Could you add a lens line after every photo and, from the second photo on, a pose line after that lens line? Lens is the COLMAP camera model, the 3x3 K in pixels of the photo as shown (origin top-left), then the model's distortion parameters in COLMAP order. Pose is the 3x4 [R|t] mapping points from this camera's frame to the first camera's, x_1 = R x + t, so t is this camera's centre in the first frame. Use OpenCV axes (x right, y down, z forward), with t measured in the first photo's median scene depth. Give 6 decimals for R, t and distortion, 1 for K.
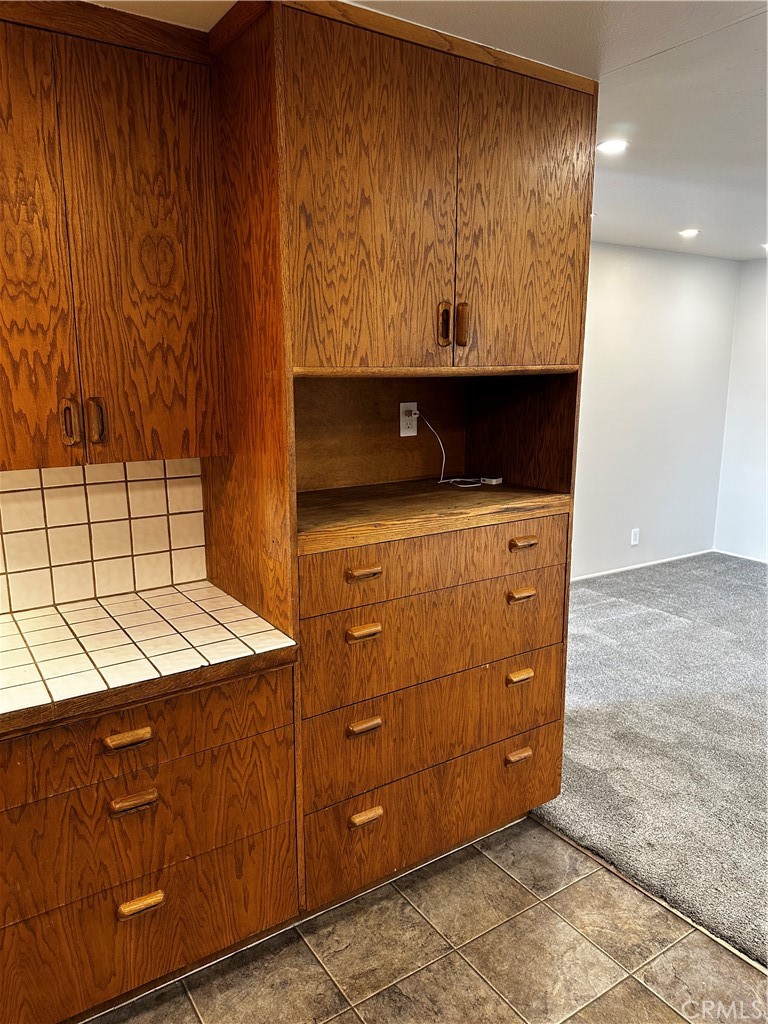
lens RADIAL K [[730.2, 0, 390.6], [0, 730.2, 513.9], [0, 0, 1]] dist [0.066213, -0.067269]
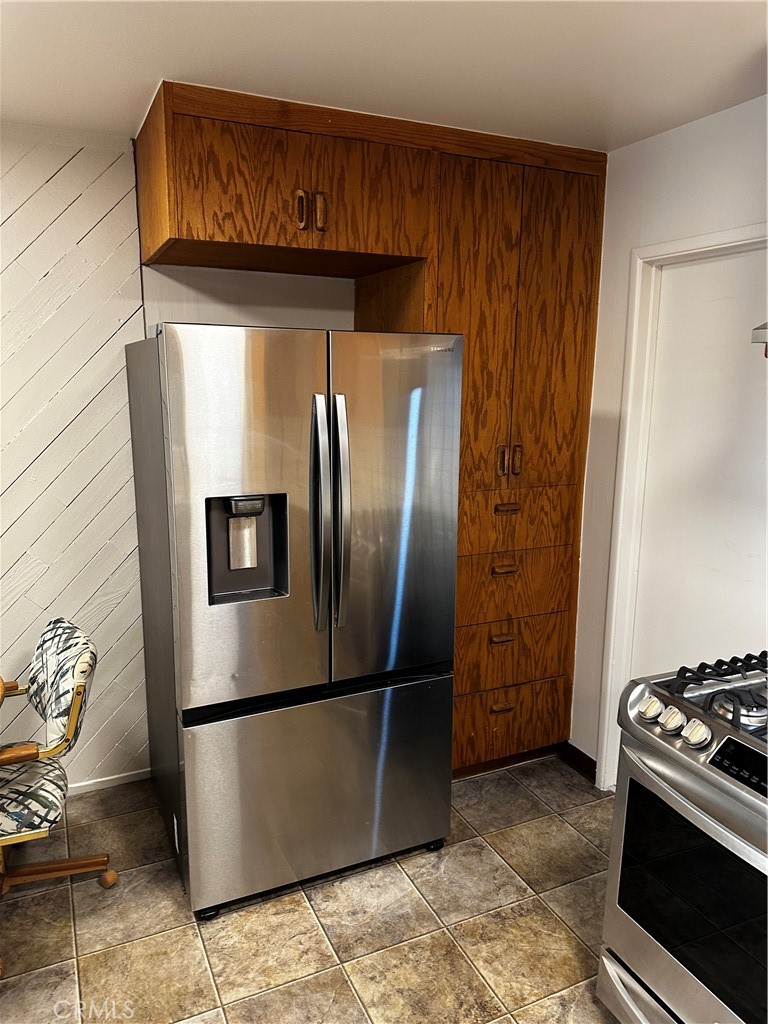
lens RADIAL K [[730.2, 0, 384.3], [0, 730.2, 513.6], [0, 0, 1]] dist [0.066213, -0.067269]
pose [[-0.989784, -0.031480, 0.139058, -0.029795], [0.024183, 0.924122, 0.381332, -0.034489], [-0.140511, 0.380799, -0.913920, 0.163236]]
